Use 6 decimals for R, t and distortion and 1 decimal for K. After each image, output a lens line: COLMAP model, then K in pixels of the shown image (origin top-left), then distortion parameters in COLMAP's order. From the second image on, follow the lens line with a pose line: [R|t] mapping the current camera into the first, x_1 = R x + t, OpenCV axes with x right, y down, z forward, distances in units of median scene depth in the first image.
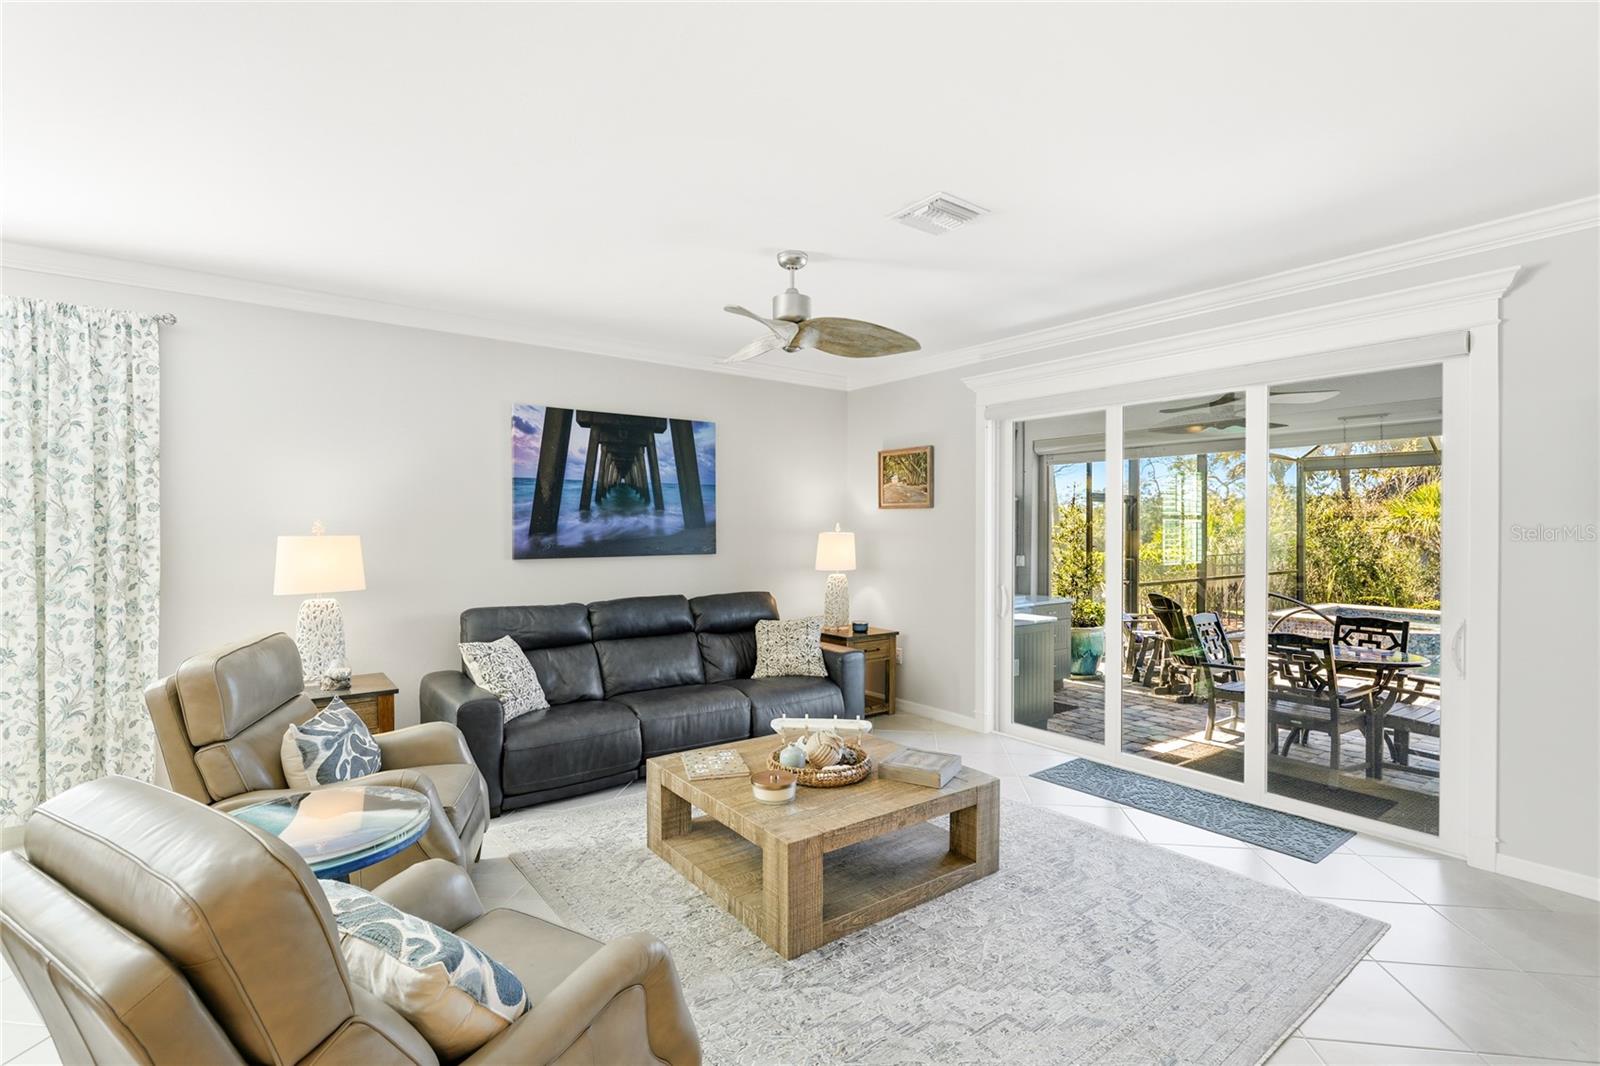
lens RADIAL K [[746.6, 0, 800.6], [0, 746.6, 533.2], [0, 0, 1]] dist [0.000435, -0.000206]
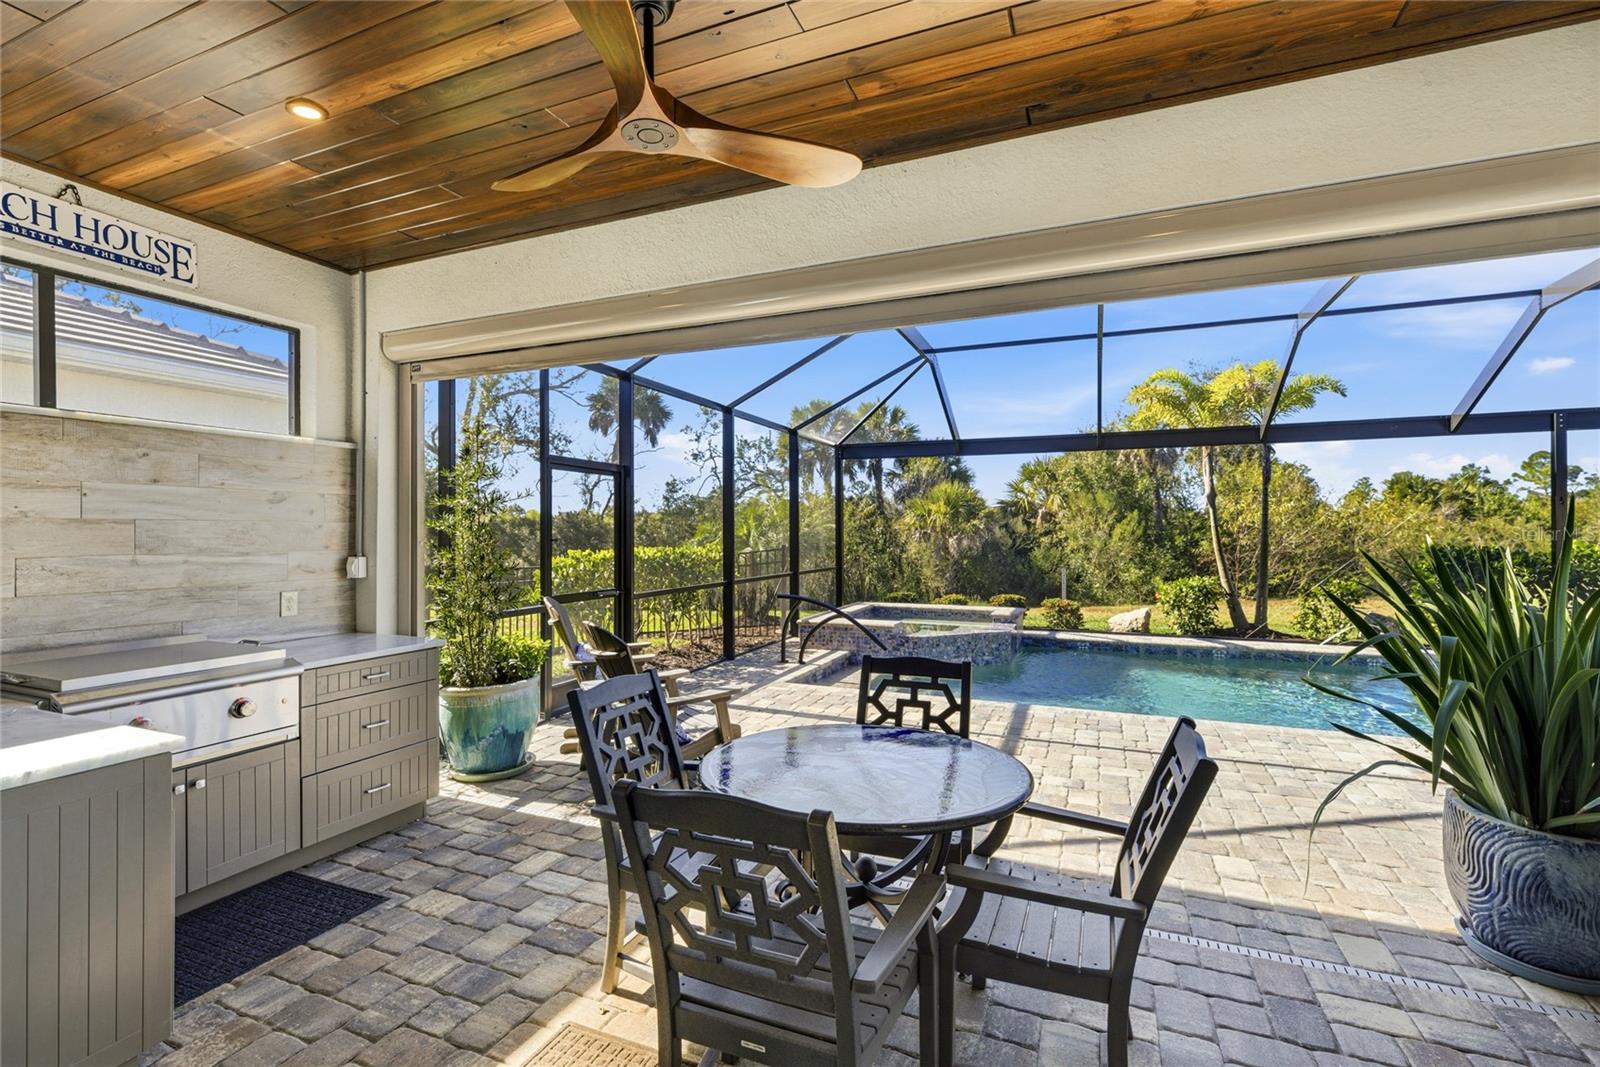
lens RADIAL K [[727.3, 0, 800.7], [0, 727.3, 531.3], [0, 0, 1]] dist [-0.006087, -0.001044]
pose [[0.866504, -0.001725, 0.499167, 0.509012], [0.004308, 0.999983, -0.004022, 0.025956], [-0.499151, 0.005636, 0.866497, 0.693292]]
